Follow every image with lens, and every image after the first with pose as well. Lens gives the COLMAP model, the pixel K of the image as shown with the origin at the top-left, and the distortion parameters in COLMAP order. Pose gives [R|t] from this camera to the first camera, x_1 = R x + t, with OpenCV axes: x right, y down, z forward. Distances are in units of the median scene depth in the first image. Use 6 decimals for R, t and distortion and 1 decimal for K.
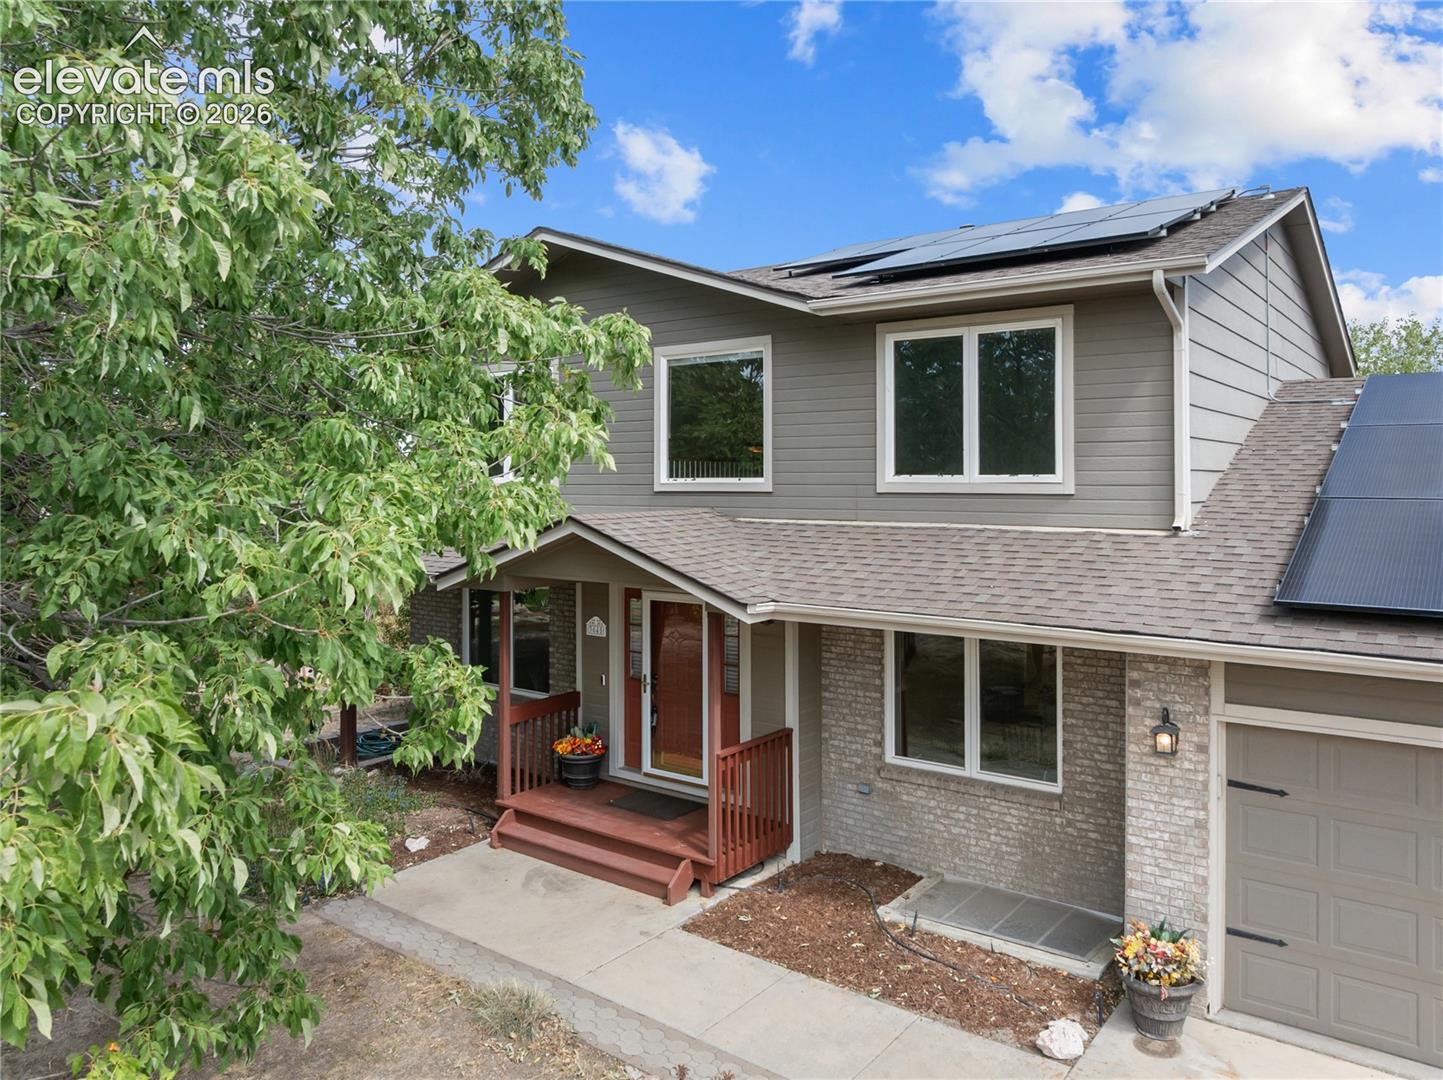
lens RADIAL K [[1011.6, 0, 716.2], [0, 1011.6, 471.9], [0, 0, 1]] dist [-0.019586, 0.001495]
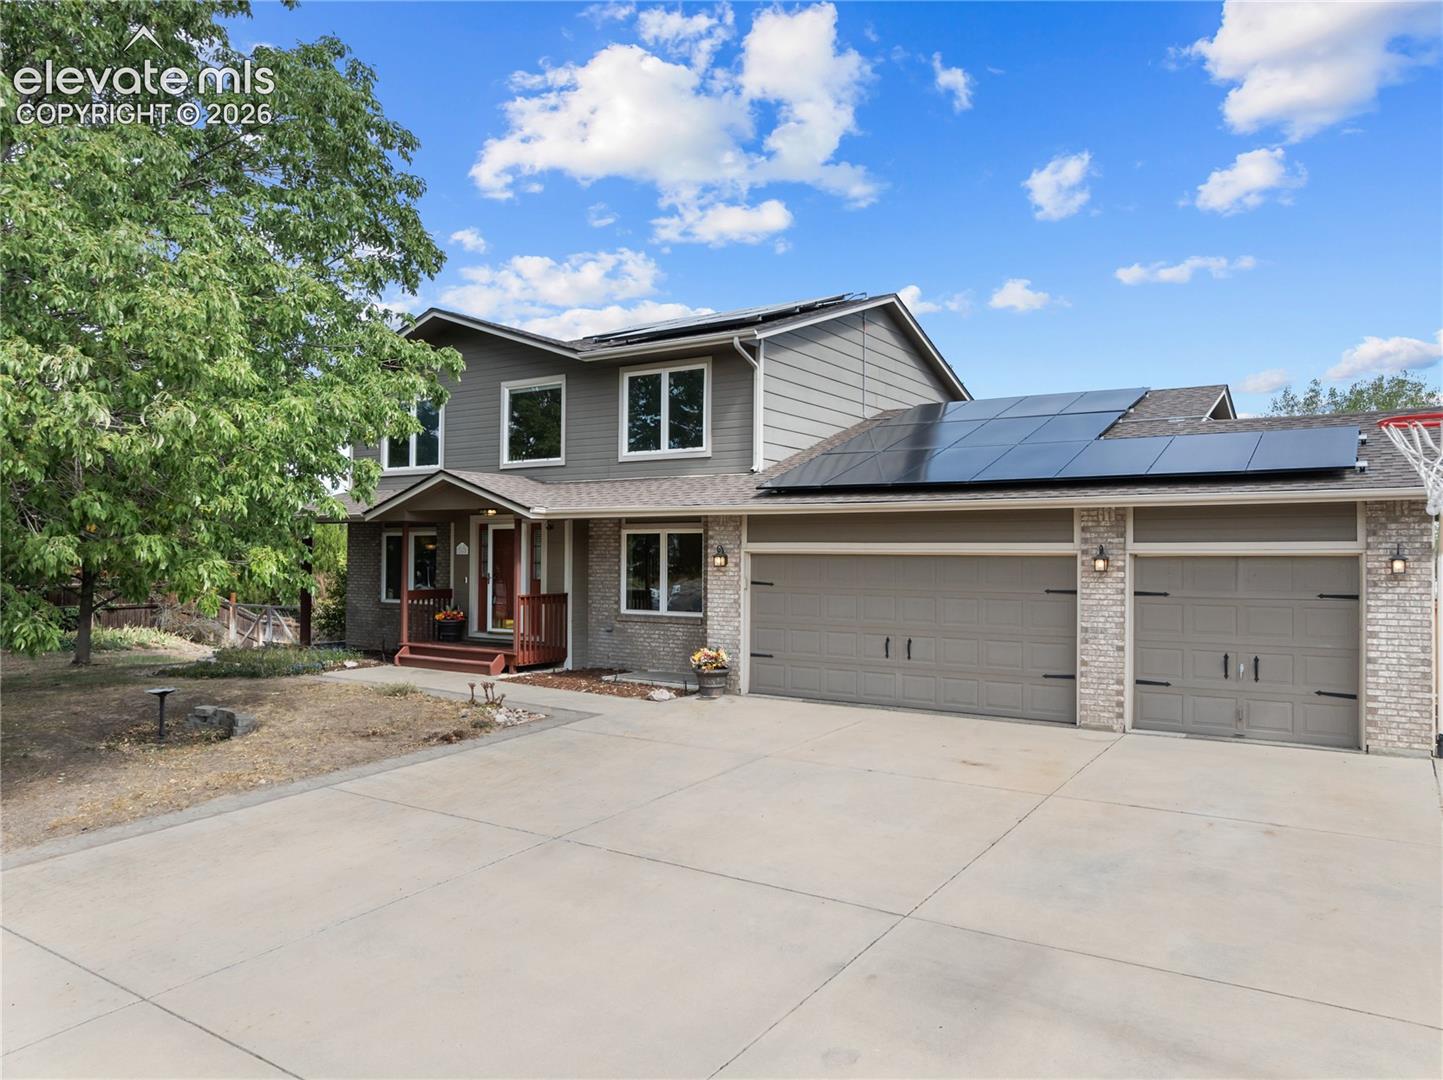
lens RADIAL K [[1011.6, 0, 718.7], [0, 1011.6, 540.8], [0, 0, 1]] dist [-0.019586, 0.001495]
pose [[0.997787, 0.011339, 0.065523, 0.229106], [-0.010394, 0.999837, -0.014738, 0.191360], [-0.065679, 0.014024, 0.997742, -0.813585]]
